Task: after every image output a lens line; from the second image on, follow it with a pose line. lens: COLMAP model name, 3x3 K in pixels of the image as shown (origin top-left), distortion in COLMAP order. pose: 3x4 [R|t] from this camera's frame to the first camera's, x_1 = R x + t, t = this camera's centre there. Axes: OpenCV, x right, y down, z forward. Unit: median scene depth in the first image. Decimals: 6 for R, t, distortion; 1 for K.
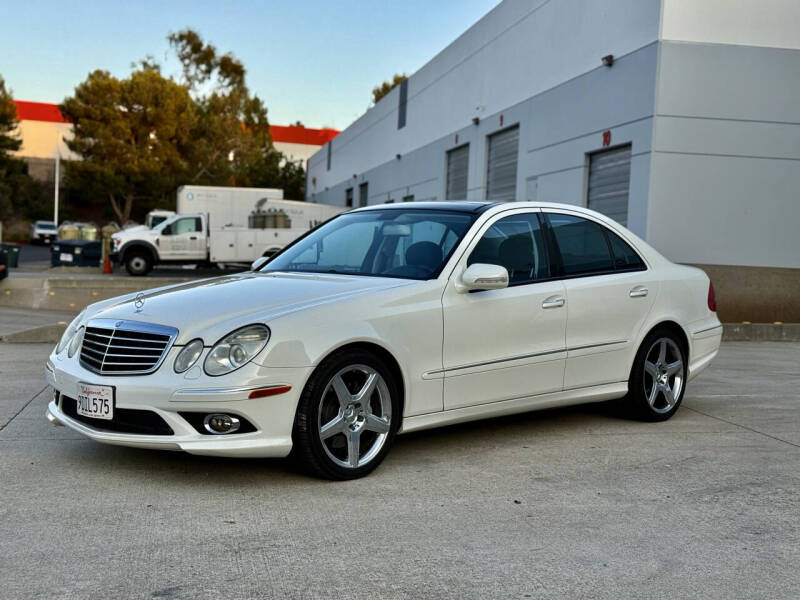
lens RADIAL K [[1190.4, 0, 400.0], [0, 1190.4, 300.0], [0, 0, 1]] dist [0.121782, 0.047978]
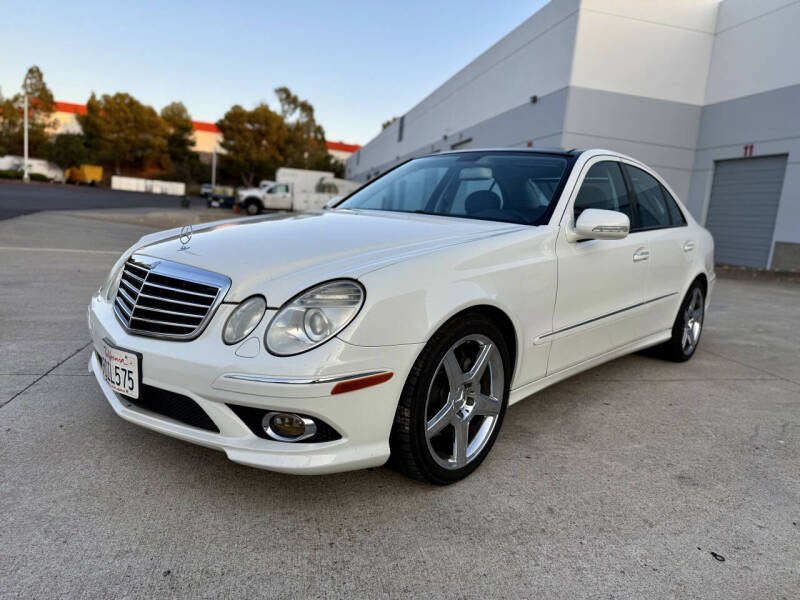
lens RADIAL K [[557.2, 0, 400.0], [0, 557.2, 300.0], [0, 0, 1]] dist [0.096806, -0.143380]
pose [[0.998475, 0.043661, 0.033781, -0.072284], [-0.047253, 0.992344, 0.114105, -0.004250], [-0.028541, -0.115527, 0.992894, 0.497297]]
